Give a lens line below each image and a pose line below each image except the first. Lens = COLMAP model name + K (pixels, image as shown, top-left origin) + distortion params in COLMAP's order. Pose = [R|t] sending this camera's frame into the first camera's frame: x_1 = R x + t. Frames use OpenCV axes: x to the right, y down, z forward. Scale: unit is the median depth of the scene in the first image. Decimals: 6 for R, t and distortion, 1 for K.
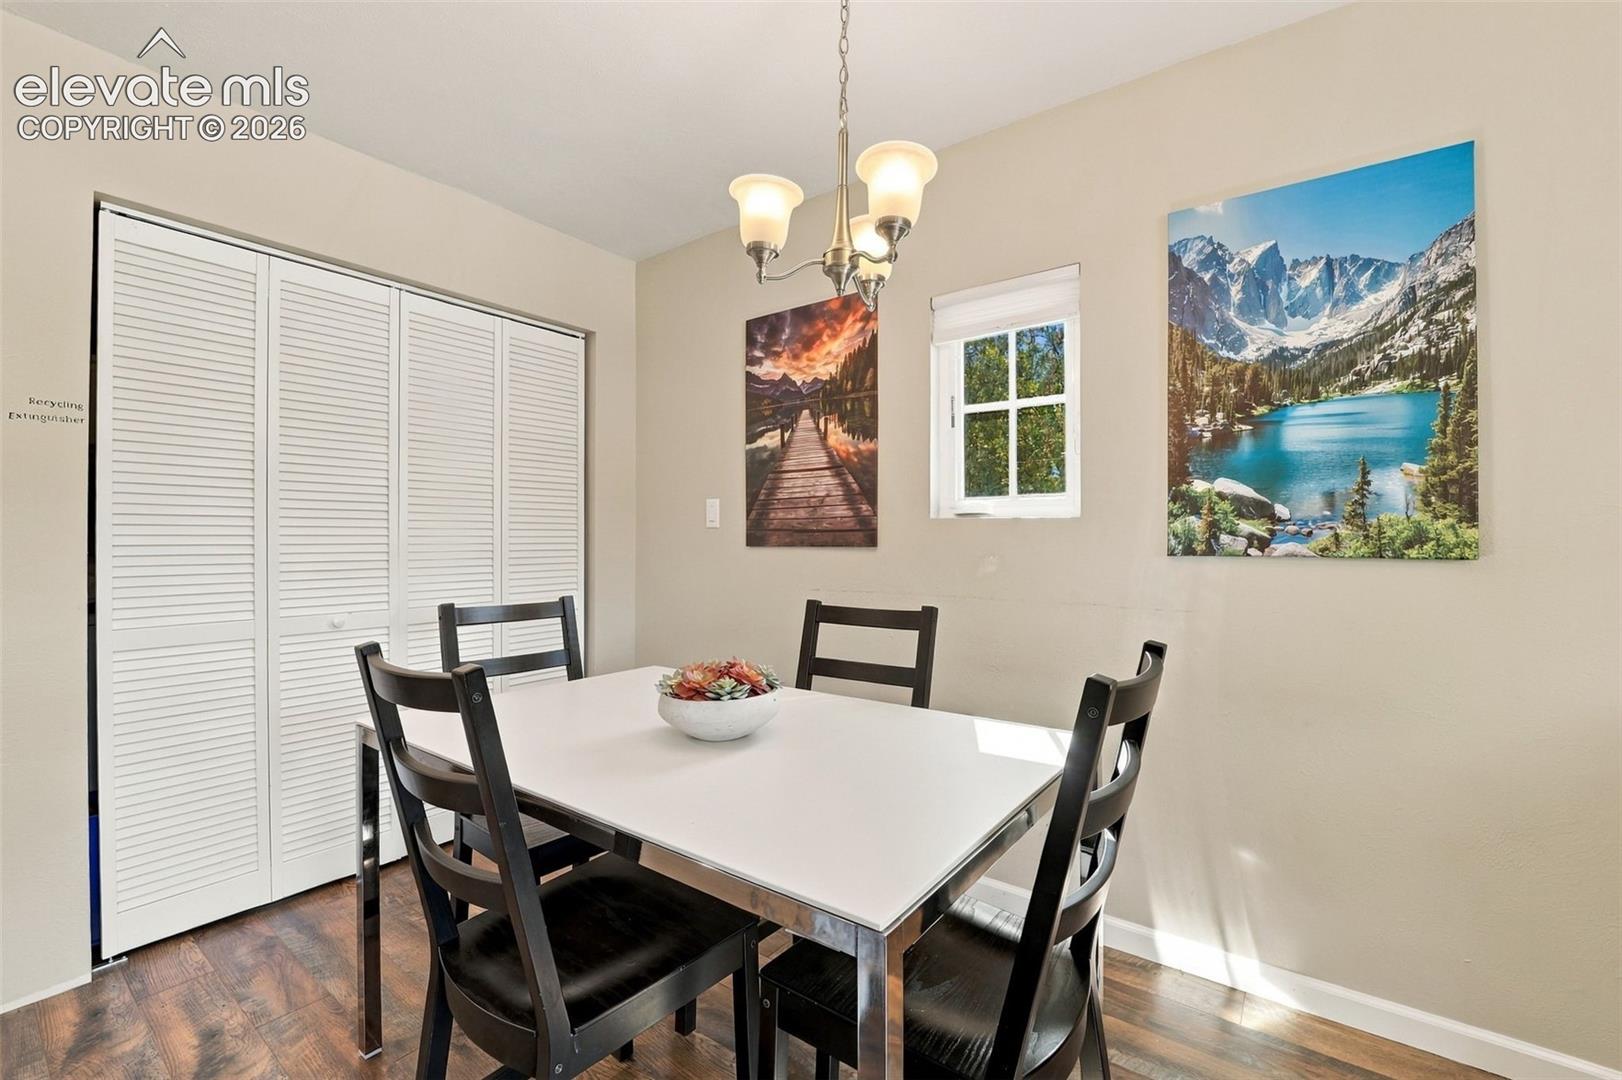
lens RADIAL K [[669.7, 0, 813.1], [0, 669.7, 538.7], [0, 0, 1]] dist [-0.012849, -0.000256]
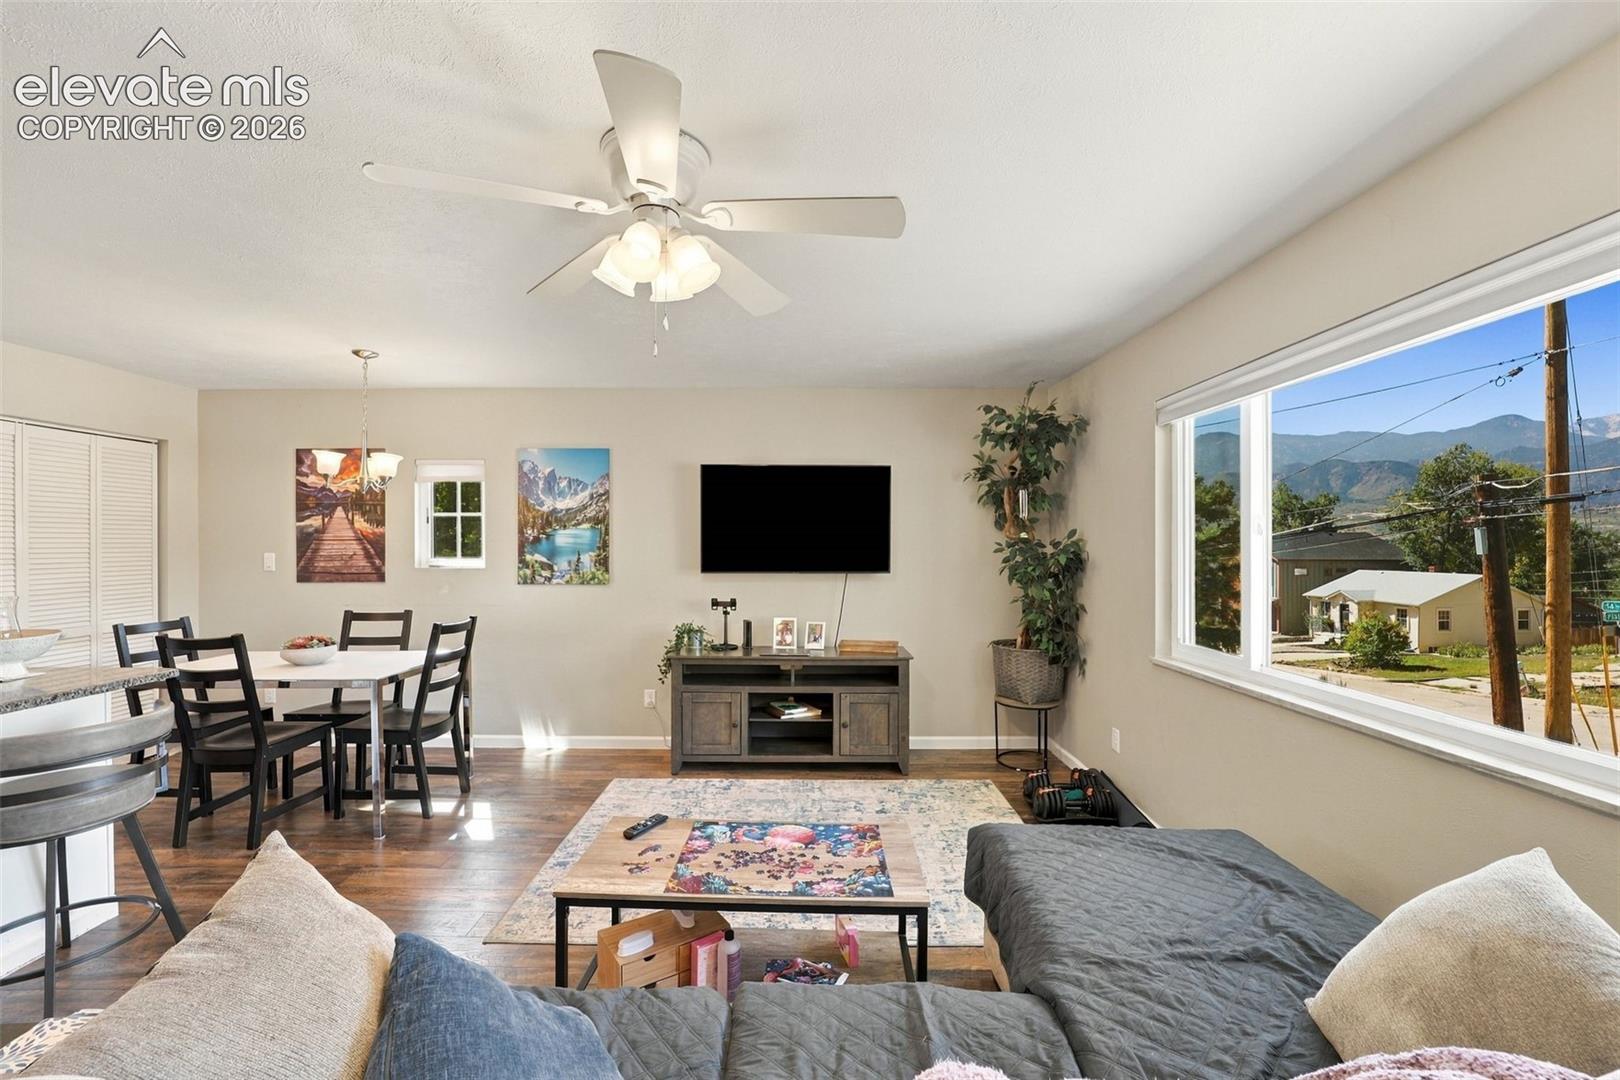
lens RADIAL K [[668.9, 0, 810.6], [0, 668.9, 545.1], [0, 0, 1]] dist [-0.012849, -0.000256]
pose [[0.803265, -0.002924, 0.595614, -0.067530], [-0.000302, 0.999986, 0.005316, -0.113366], [-0.595622, -0.004450, 0.803253, -1.399107]]
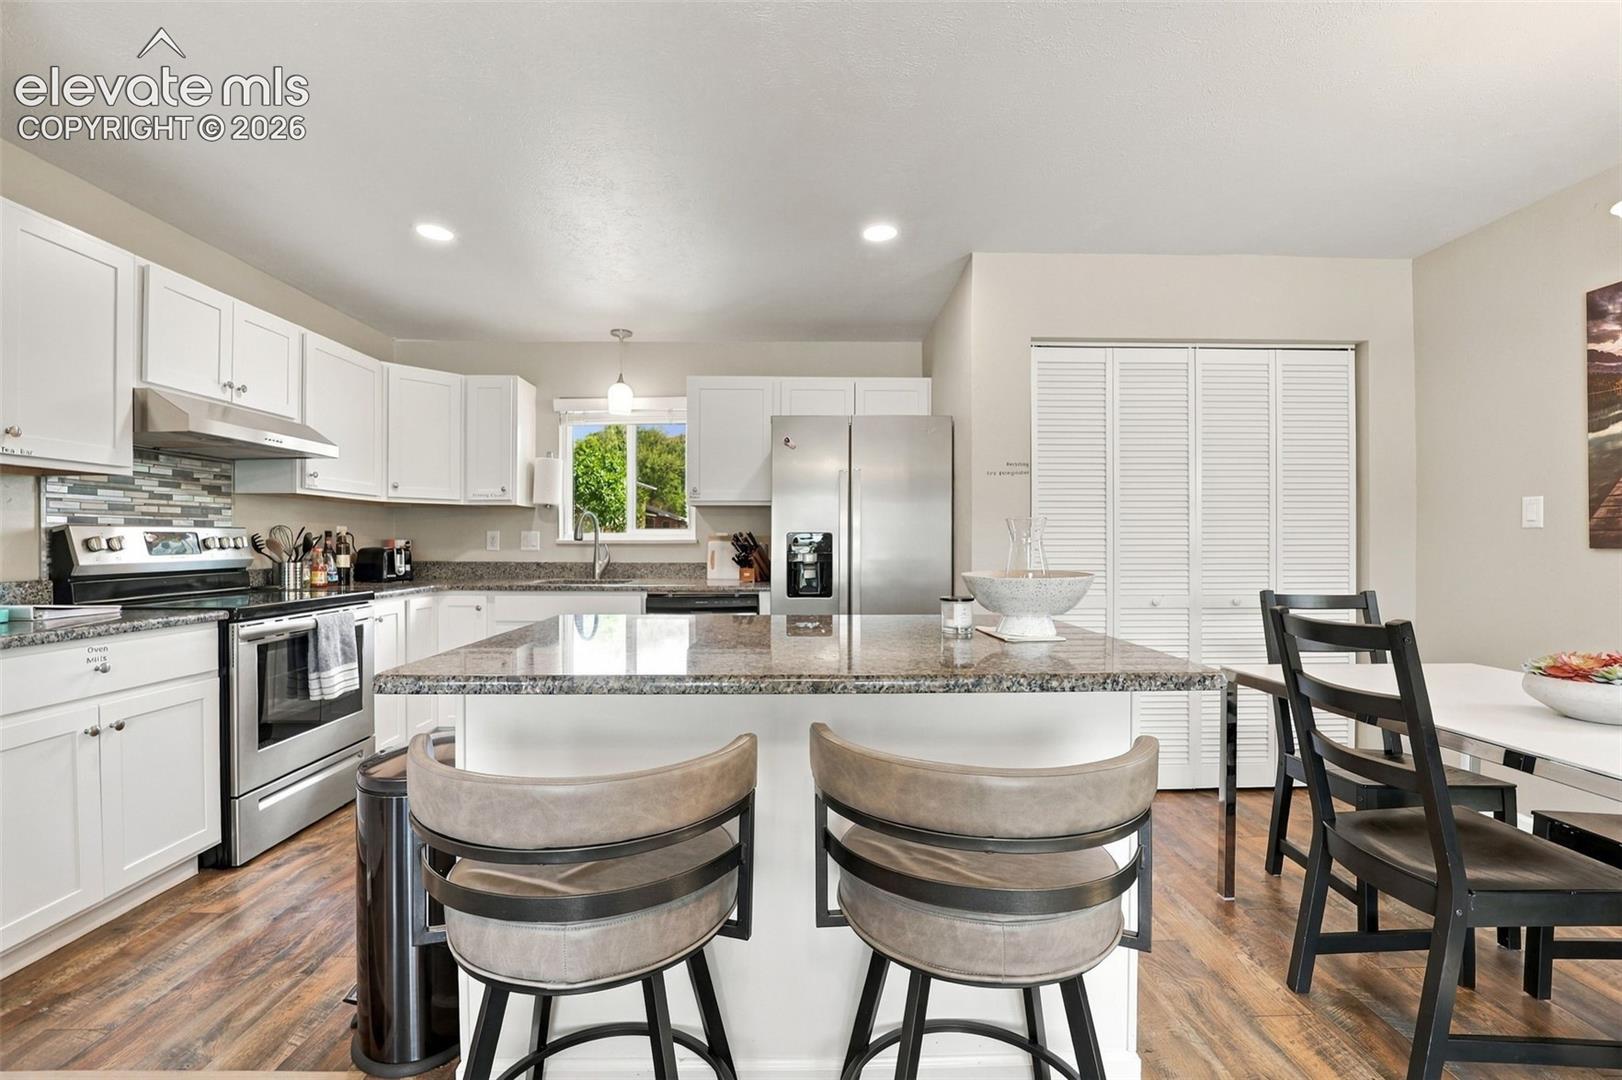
lens RADIAL K [[669.7, 0, 821.6], [0, 669.7, 543.5], [0, 0, 1]] dist [-0.012849, -0.000256]
pose [[0.618635, -0.000242, -0.785679, -0.055166], [-0.000450, 1.000000, -0.000663, 0.007247], [0.785679, 0.000764, 0.618634, -0.406842]]
